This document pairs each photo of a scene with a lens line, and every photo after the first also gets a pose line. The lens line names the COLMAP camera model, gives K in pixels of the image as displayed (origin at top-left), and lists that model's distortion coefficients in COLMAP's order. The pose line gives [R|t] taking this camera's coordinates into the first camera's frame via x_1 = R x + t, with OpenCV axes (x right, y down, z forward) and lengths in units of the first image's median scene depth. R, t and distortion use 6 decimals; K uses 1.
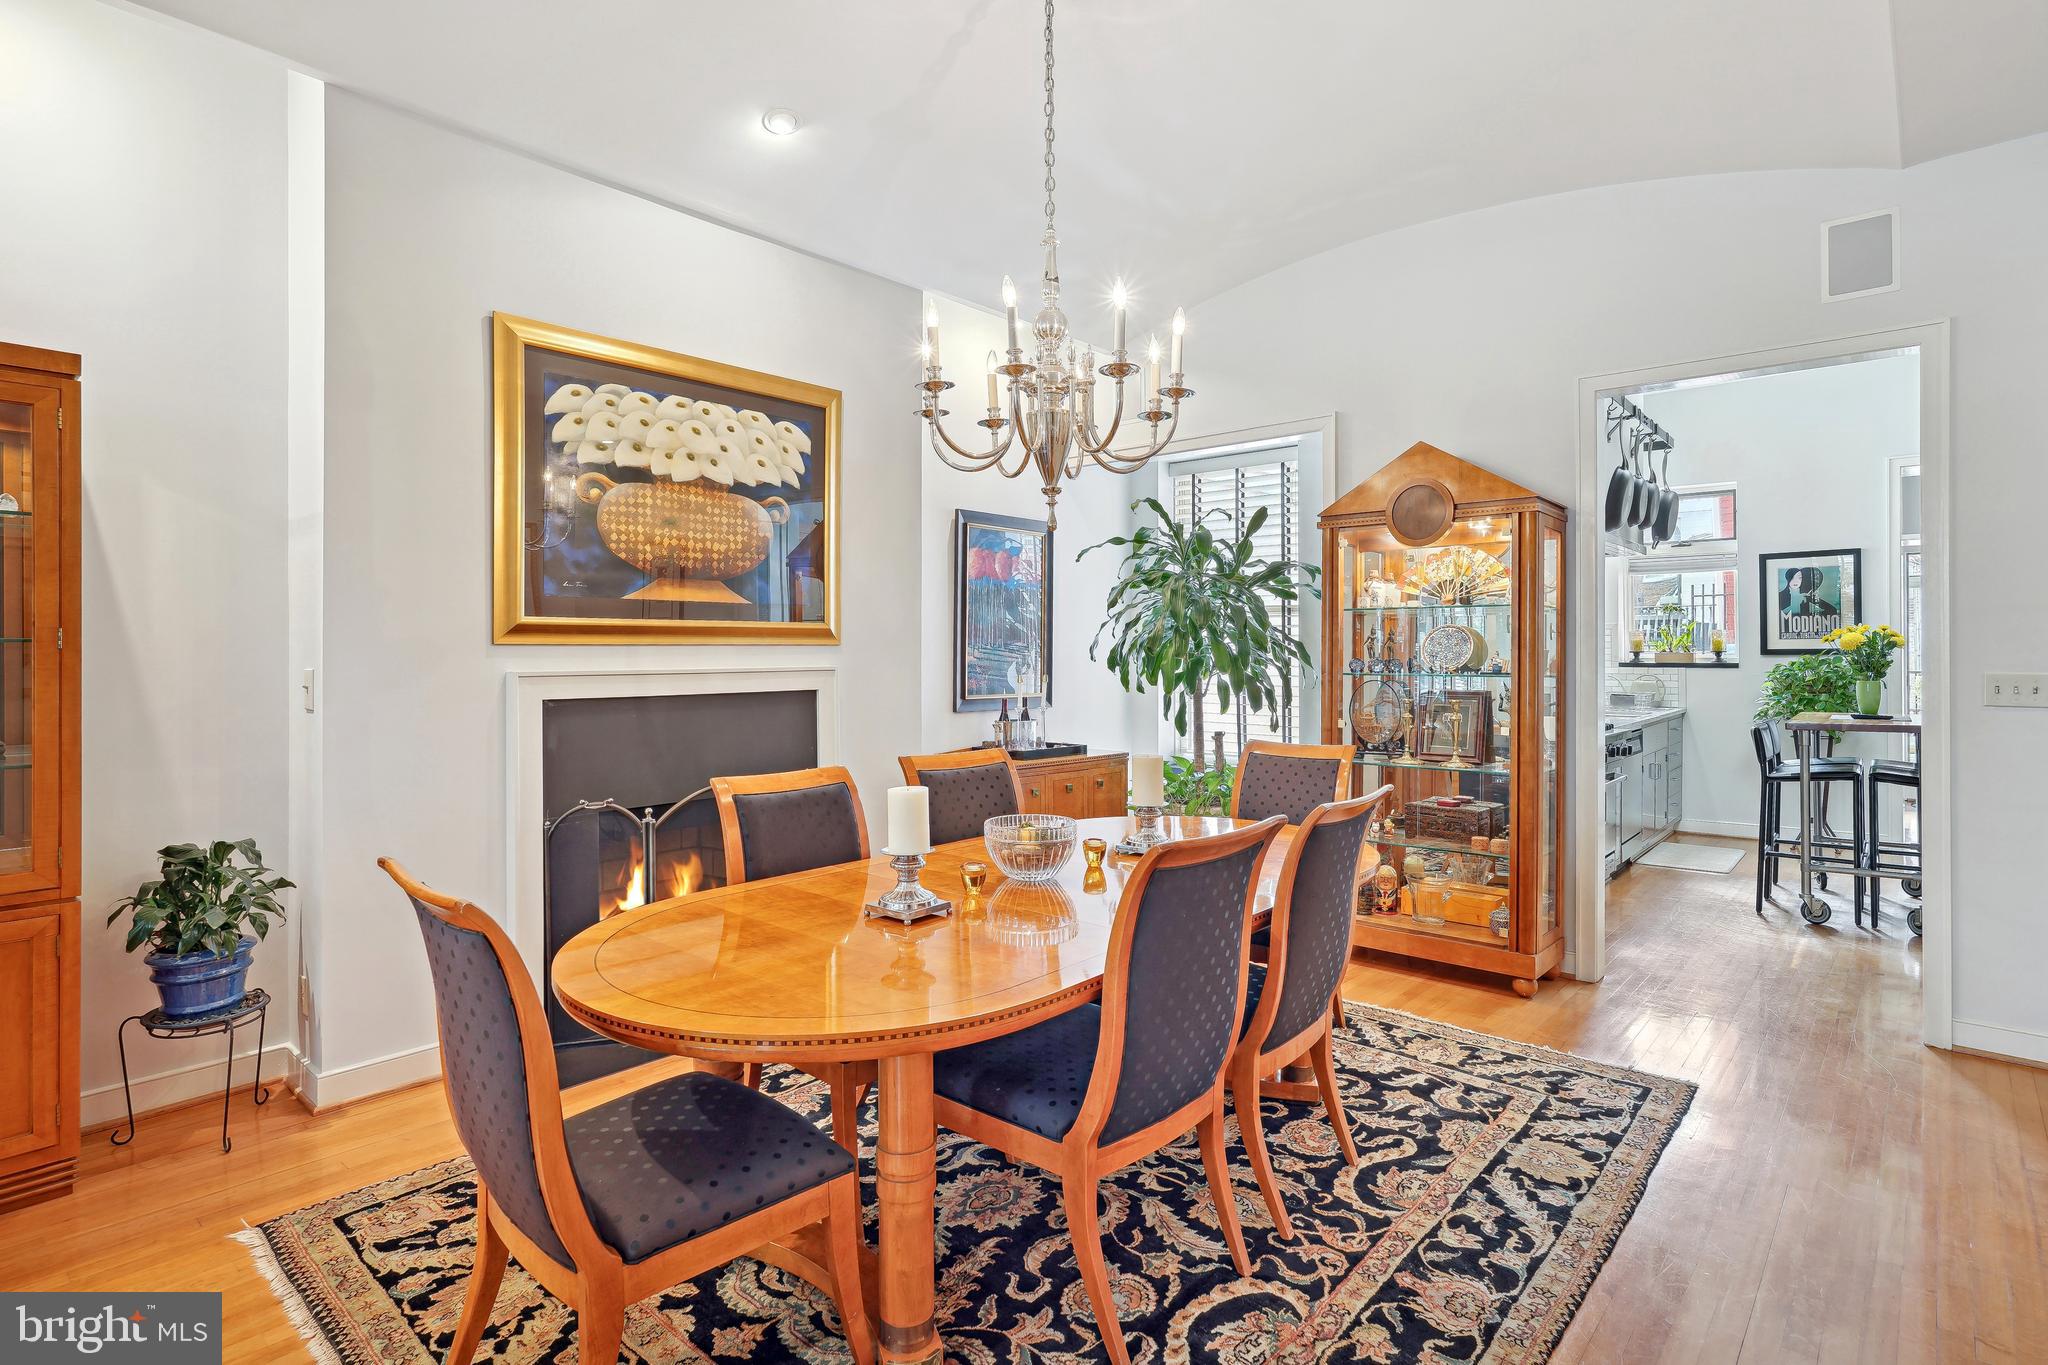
lens RADIAL K [[1042.9, 0, 1022.4], [0, 1042.9, 643.2], [0, 0, 1]] dist [-0.005575, -0.000325]
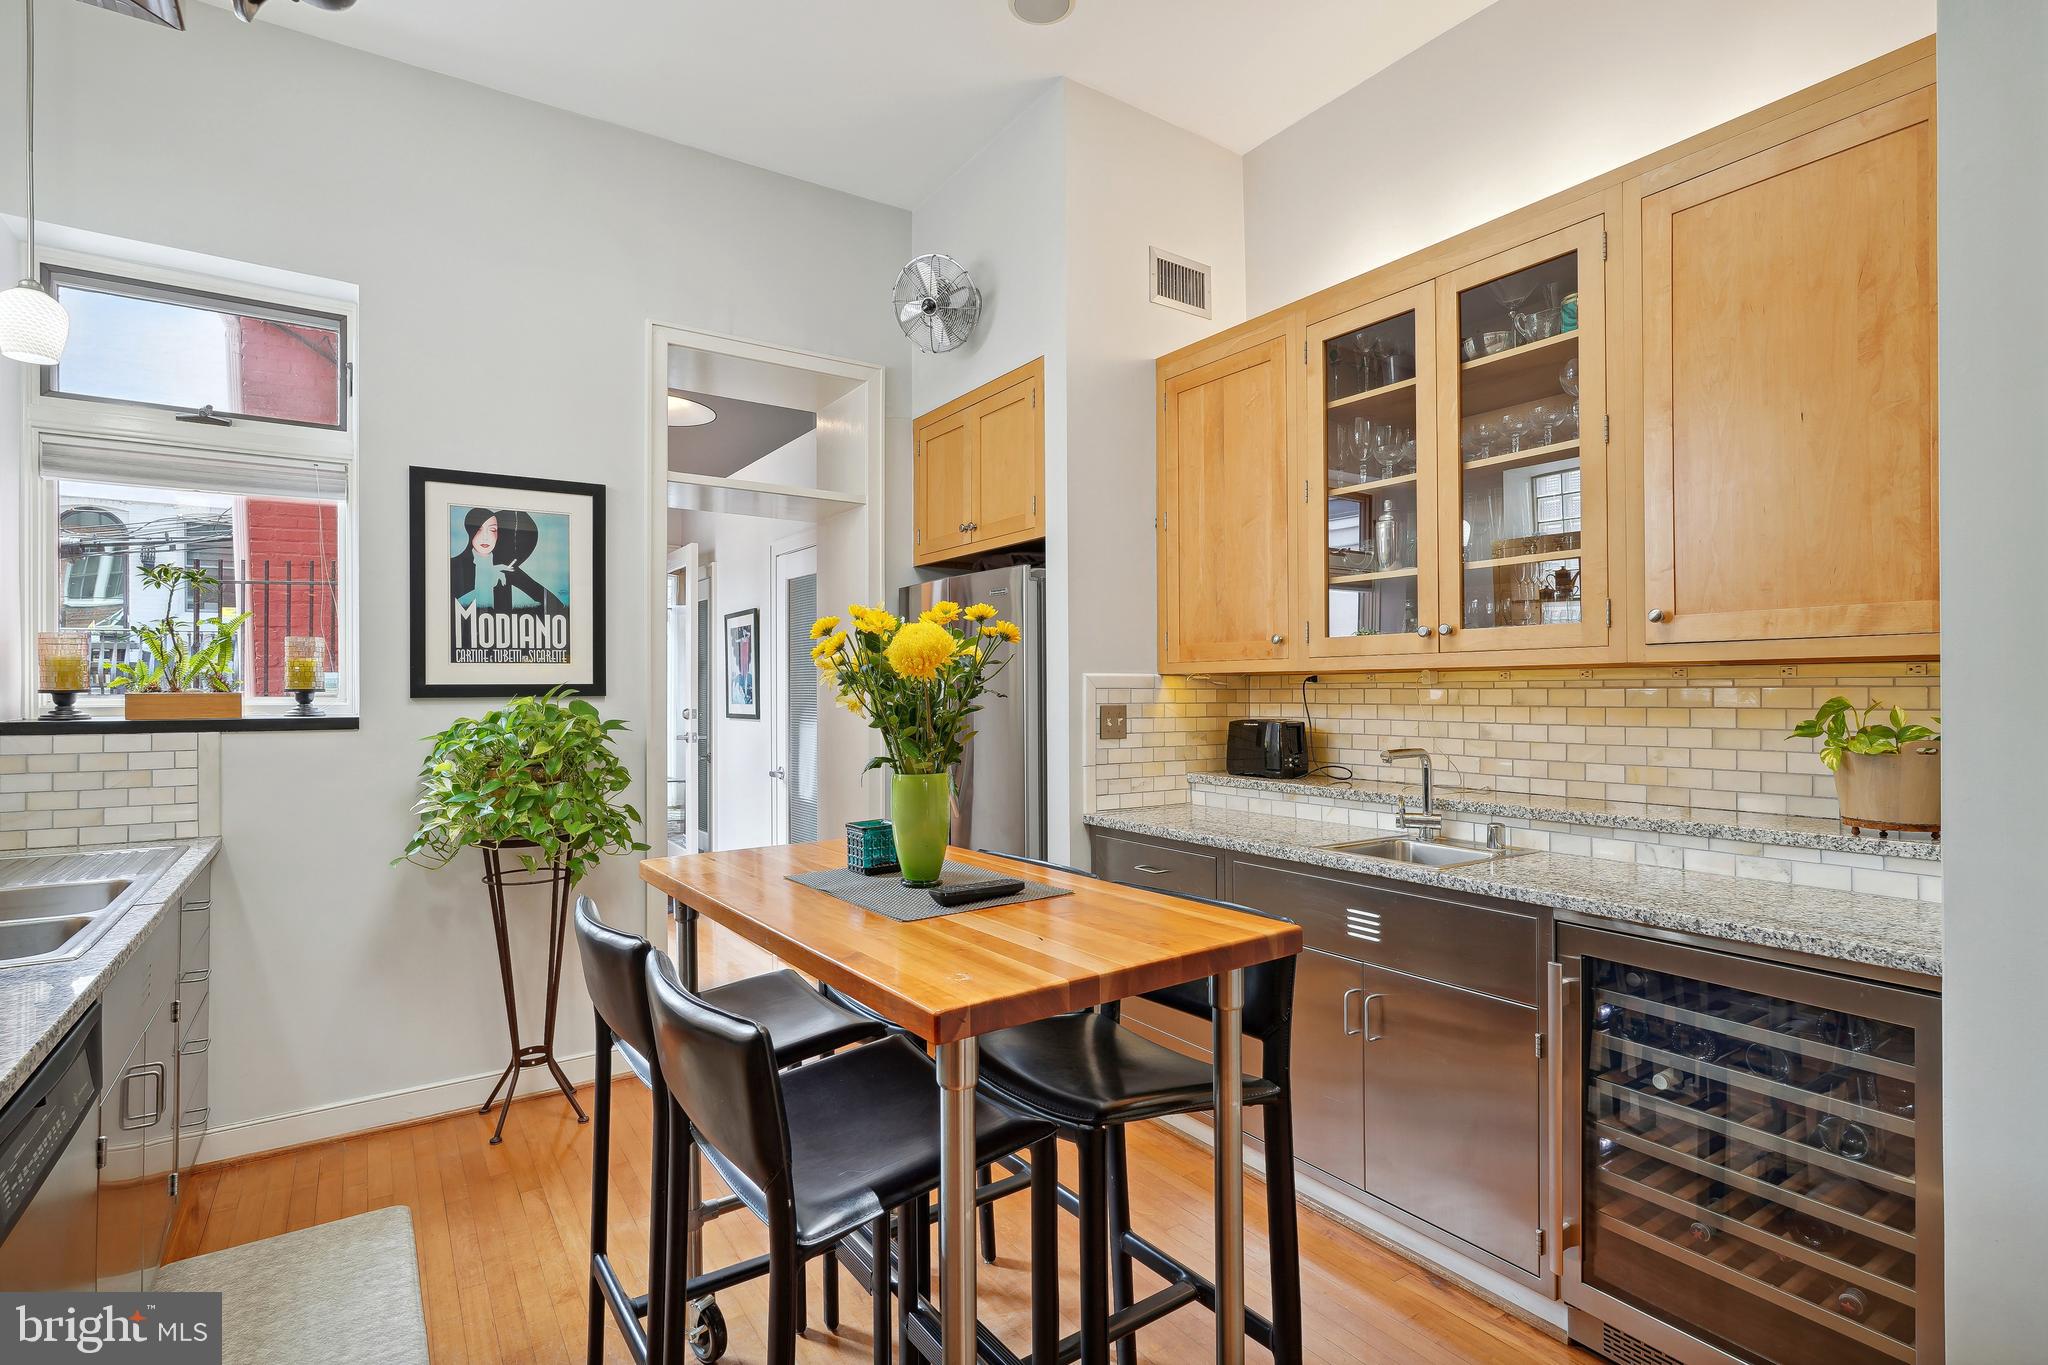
lens RADIAL K [[985.8, 0, 1021.8], [0, 985.8, 686.4], [0, 0, 1]] dist [-0.014834, 0.010553]
pose [[0.241044, 0.005401, 0.970499, 0.385111], [-0.003984, 0.999982, -0.004576, 0.007365], [-0.970506, -0.002763, 0.241061, 0.673060]]
